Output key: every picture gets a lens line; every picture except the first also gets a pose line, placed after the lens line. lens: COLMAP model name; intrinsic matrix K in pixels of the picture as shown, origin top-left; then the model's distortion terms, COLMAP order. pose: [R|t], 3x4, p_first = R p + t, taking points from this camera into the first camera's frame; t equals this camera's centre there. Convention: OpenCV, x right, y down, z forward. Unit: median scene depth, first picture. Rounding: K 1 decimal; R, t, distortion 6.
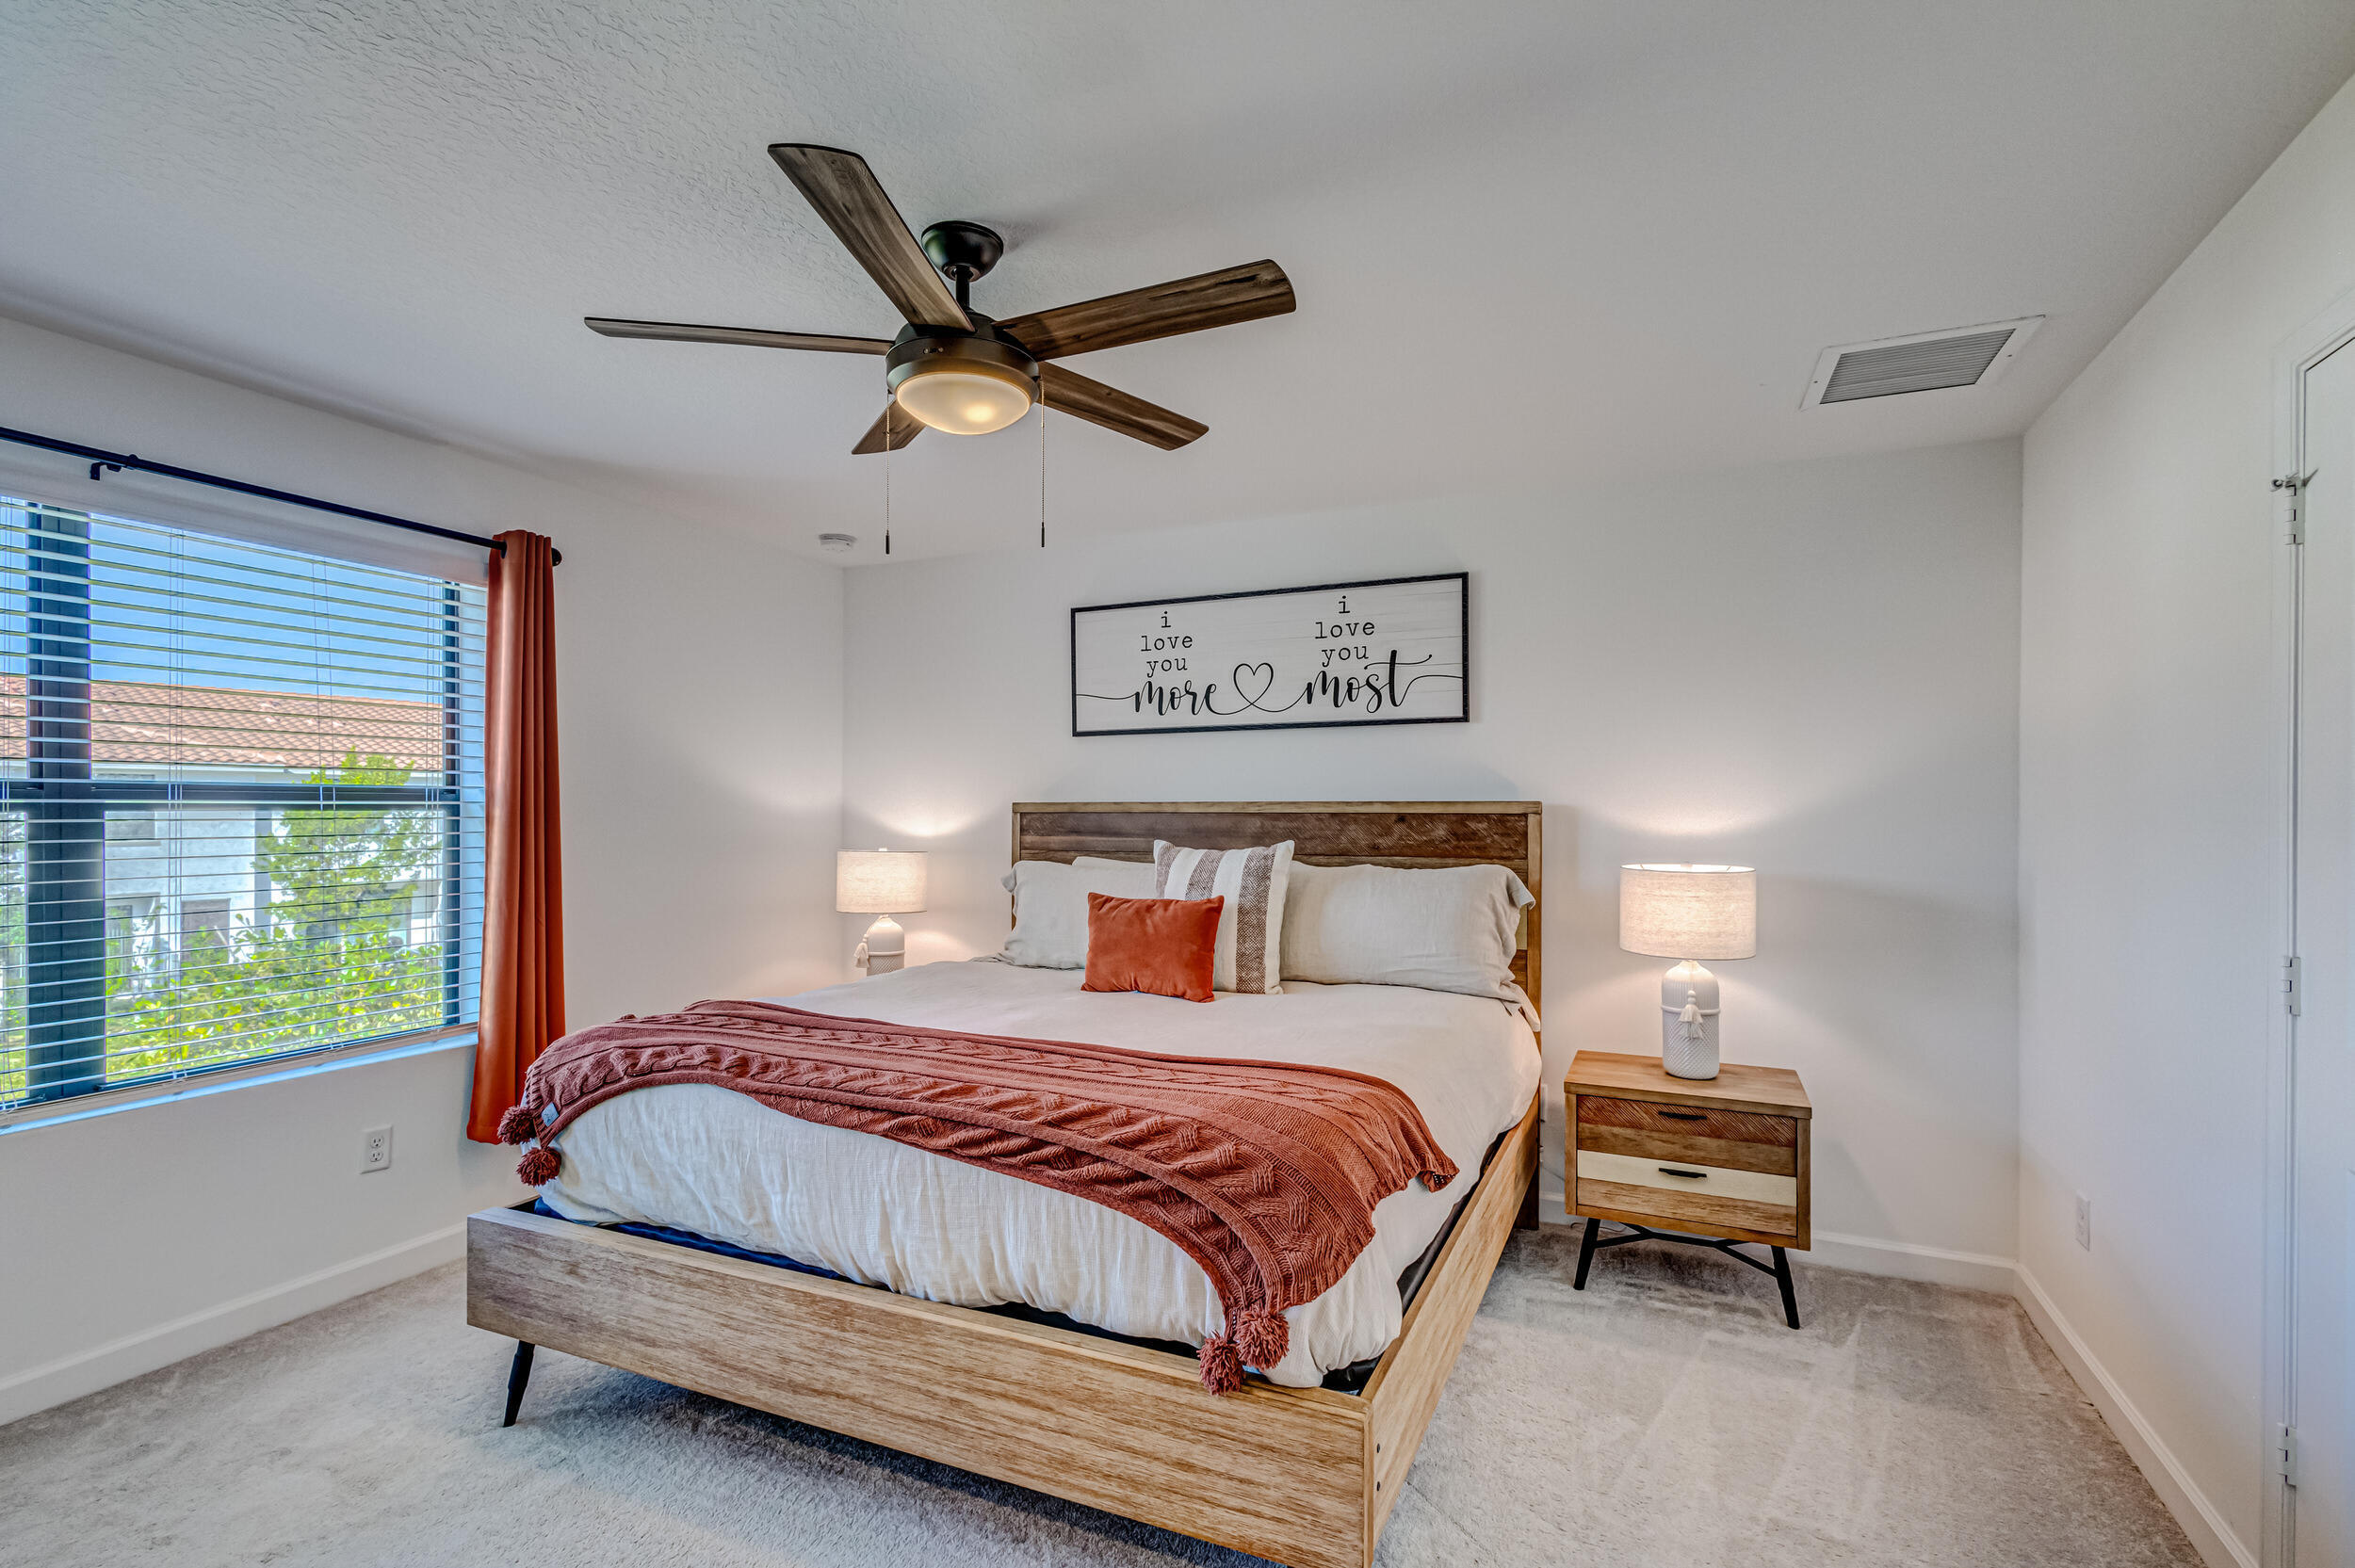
lens RADIAL K [[1106.3, 0, 1200.0], [0, 1106.3, 796.0], [0, 0, 1]] dist [0.013309, -0.004073]
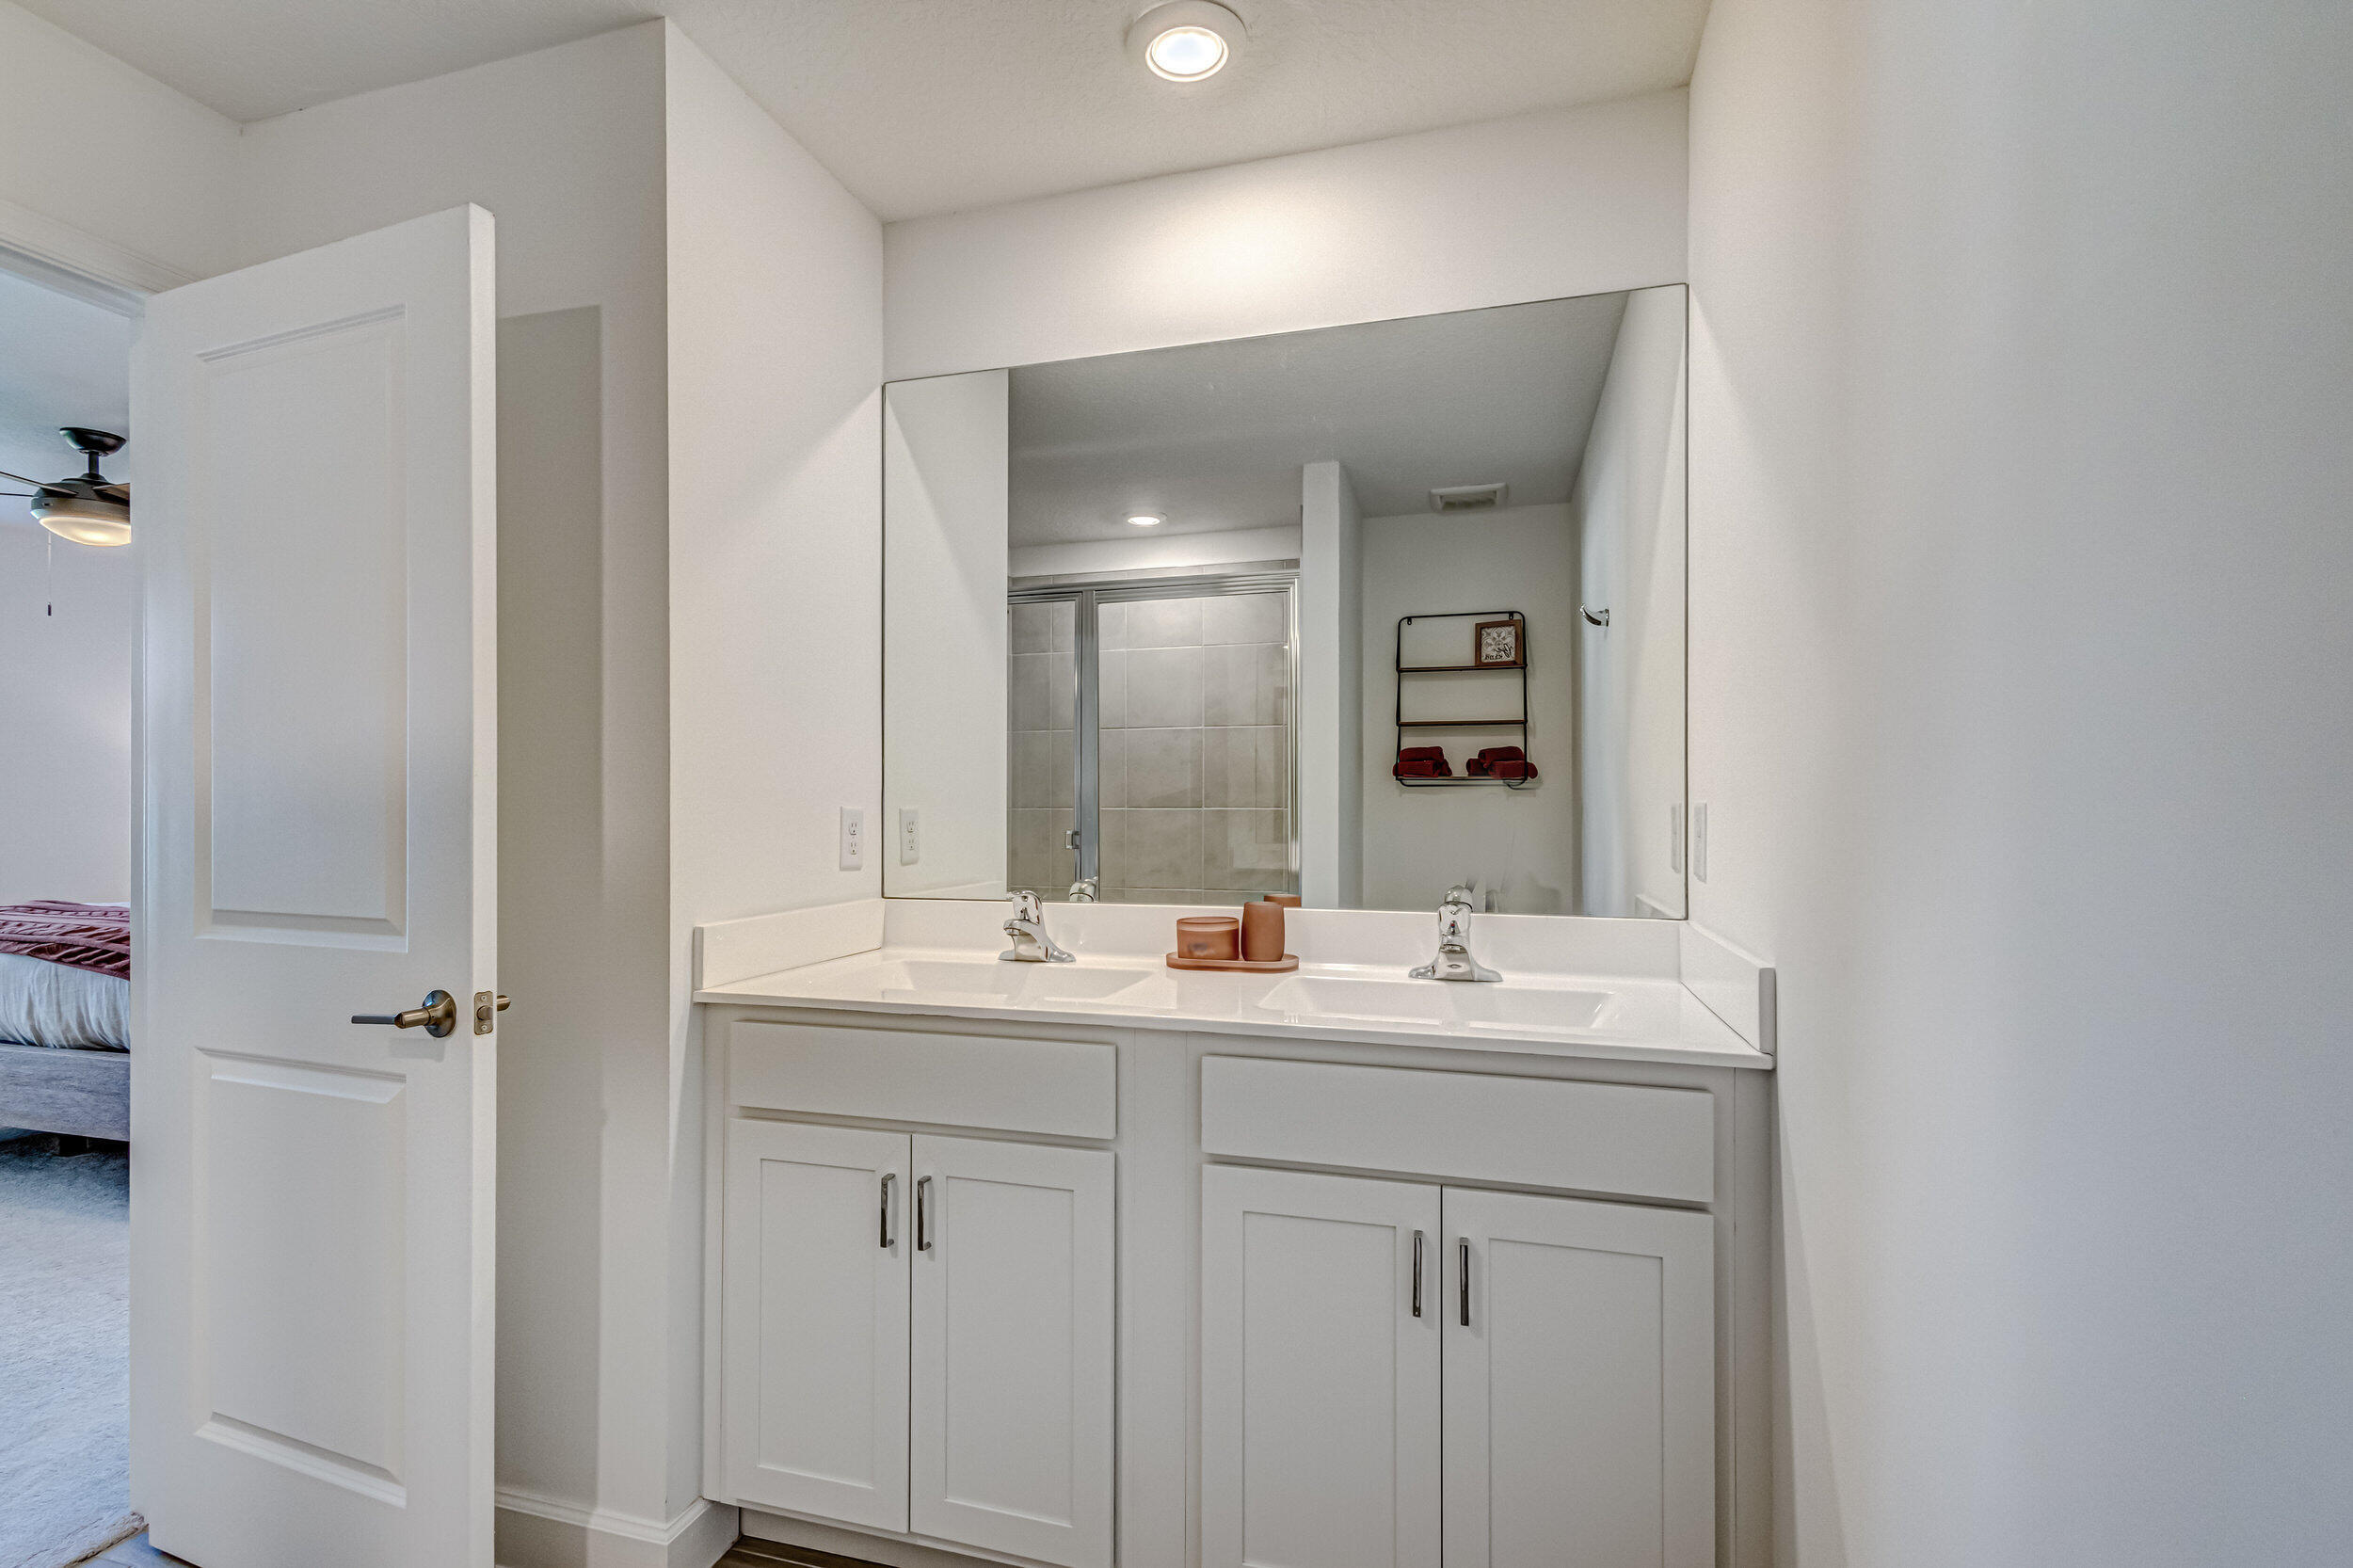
lens RADIAL K [[1105.5, 0, 1173.0], [0, 1105.5, 788.3], [0, 0, 1]] dist [0.013309, -0.004073]
pose [[0.991464, -0.005274, 0.130277, 1.288976], [0.004205, 0.999955, 0.008483, 0.037052], [-0.130316, -0.007863, 0.991441, -0.983562]]
